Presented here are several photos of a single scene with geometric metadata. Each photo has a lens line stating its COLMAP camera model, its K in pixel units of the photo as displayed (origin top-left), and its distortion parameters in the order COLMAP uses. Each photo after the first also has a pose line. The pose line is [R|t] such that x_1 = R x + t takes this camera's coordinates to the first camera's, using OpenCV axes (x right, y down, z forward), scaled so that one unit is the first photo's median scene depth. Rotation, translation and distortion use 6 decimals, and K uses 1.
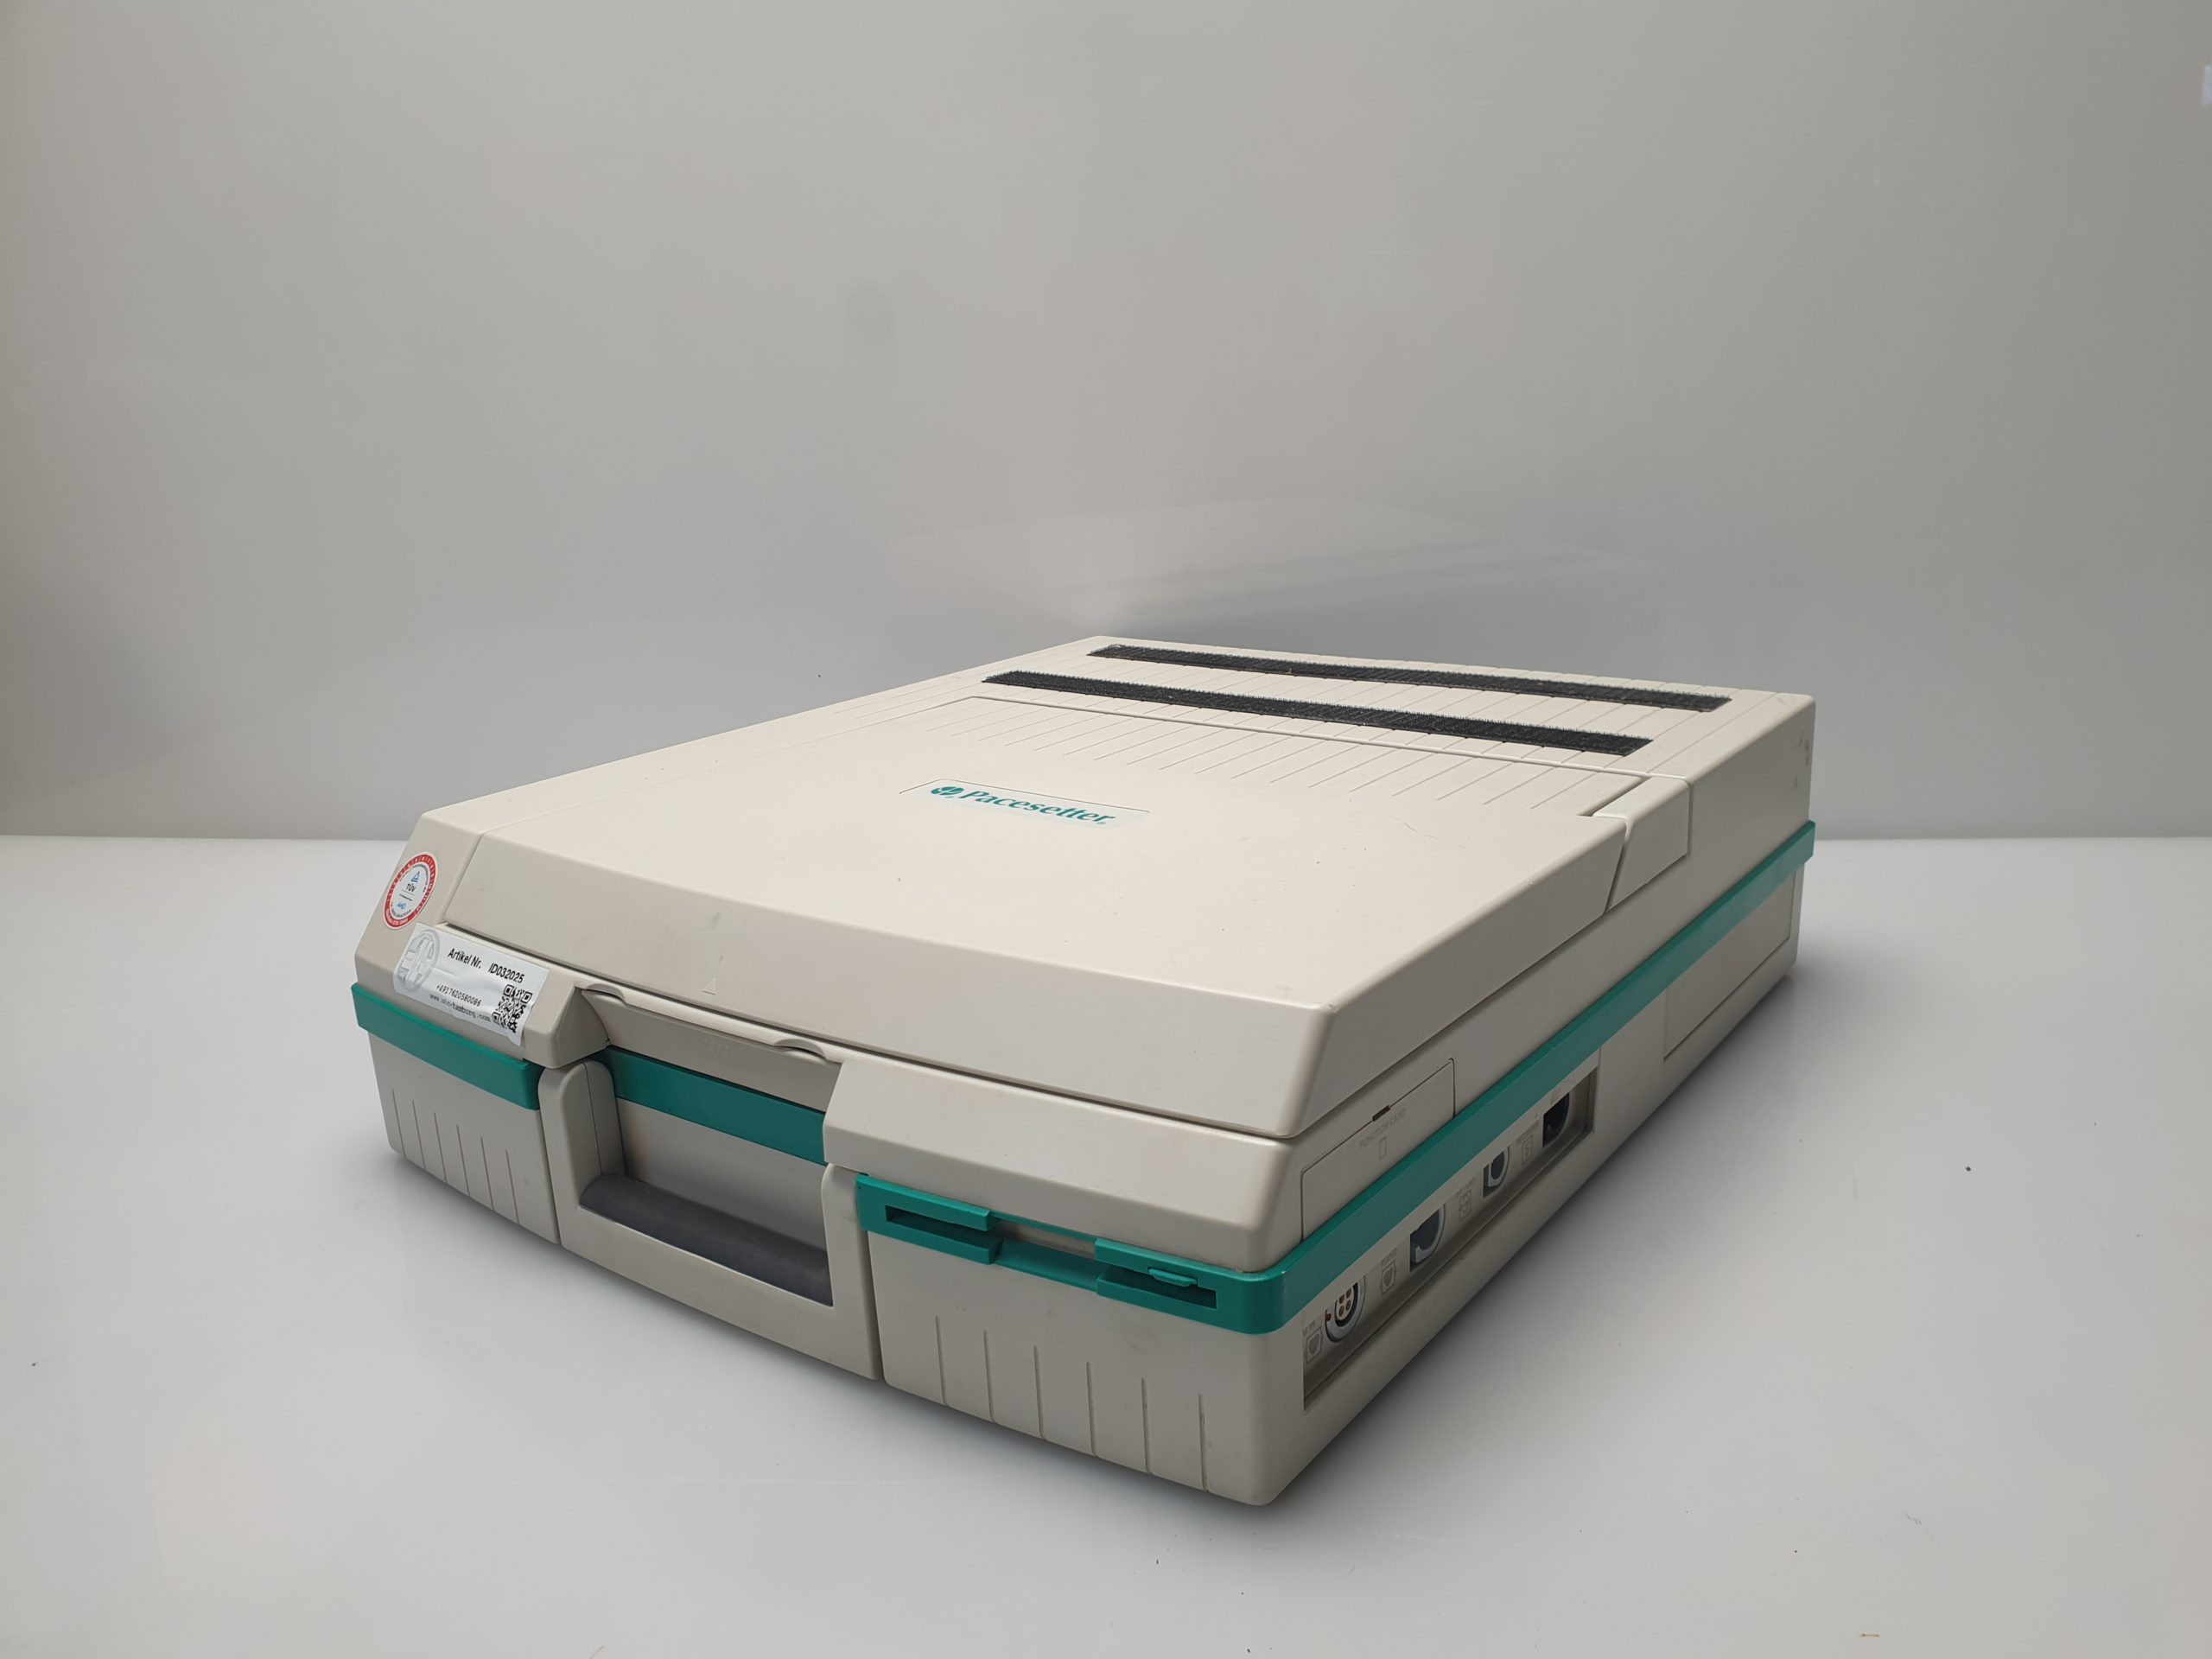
lens RADIAL K [[1748.5, 0, 1103.0], [0, 1748.5, 821.4], [0, 0, 1]] dist [0.058814, -0.178552]
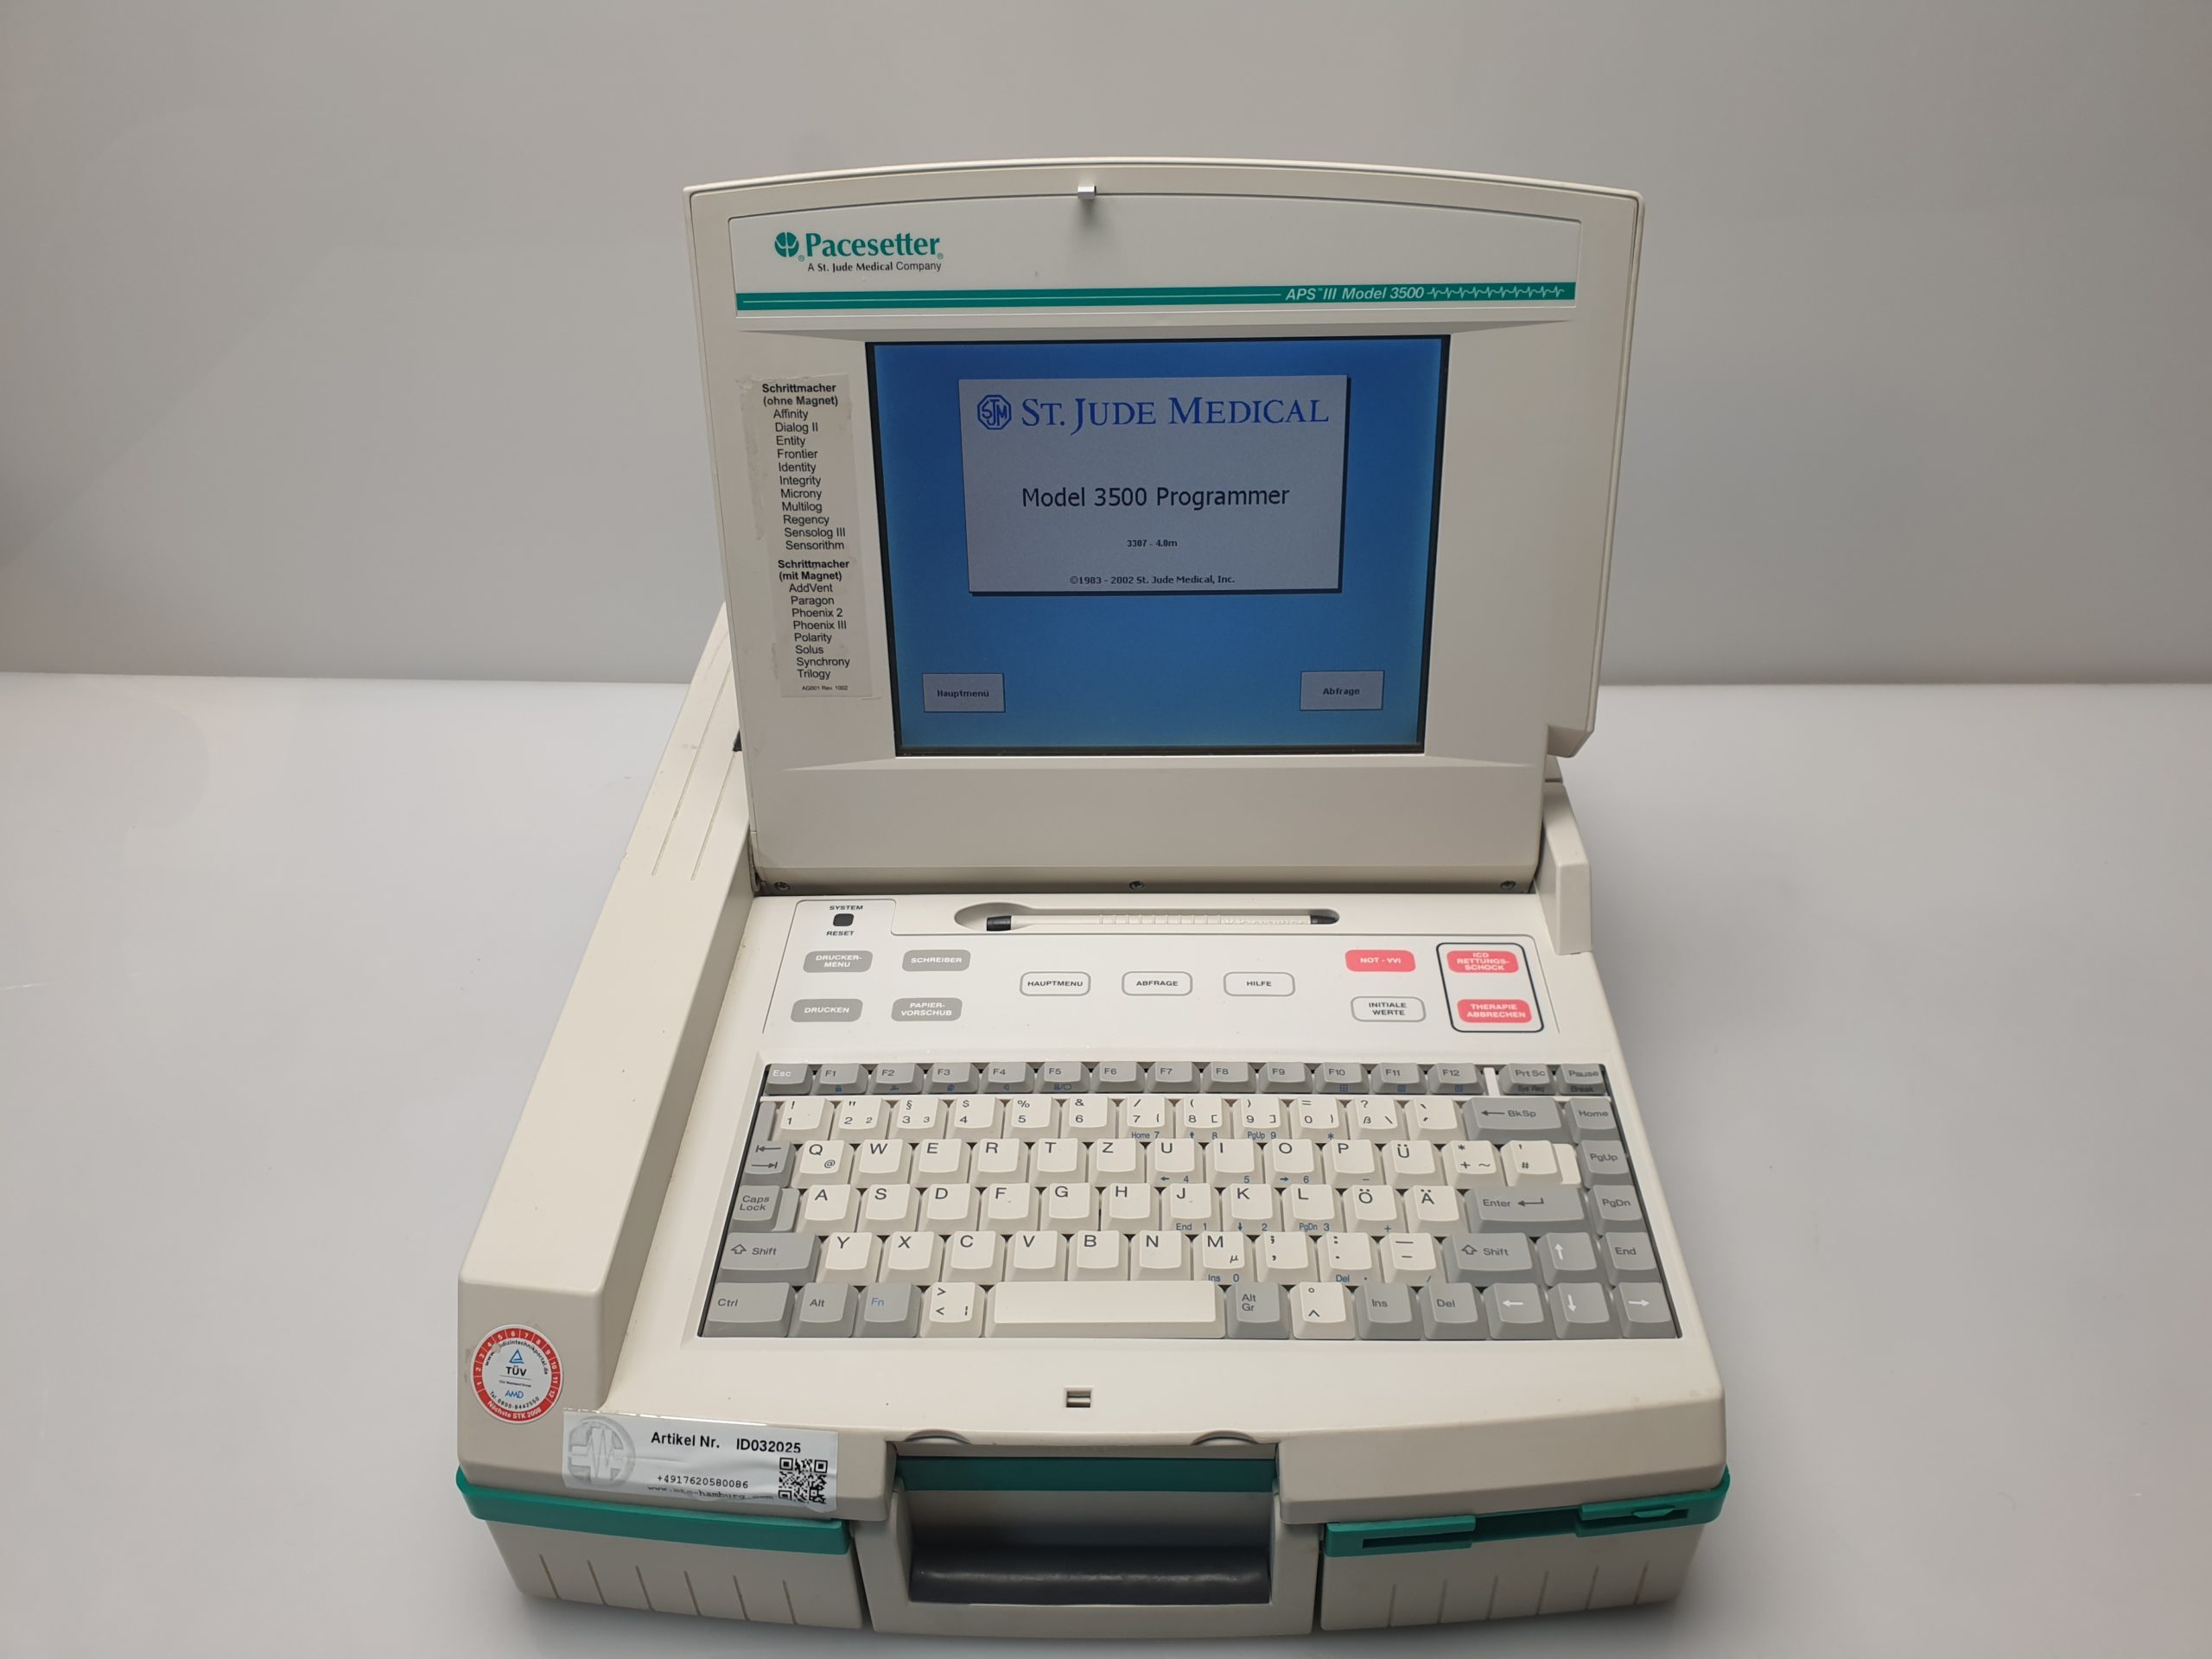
lens RADIAL K [[1736.6, 0, 1108.6], [0, 1736.6, 836.0], [0, 0, 1]] dist [0.002814, -0.011182]
pose [[0.814981, -0.334264, 0.473365, -0.517655], [0.146972, 0.909387, 0.389121, -0.529168], [-0.560541, -0.247555, 0.790260, 0.263818]]
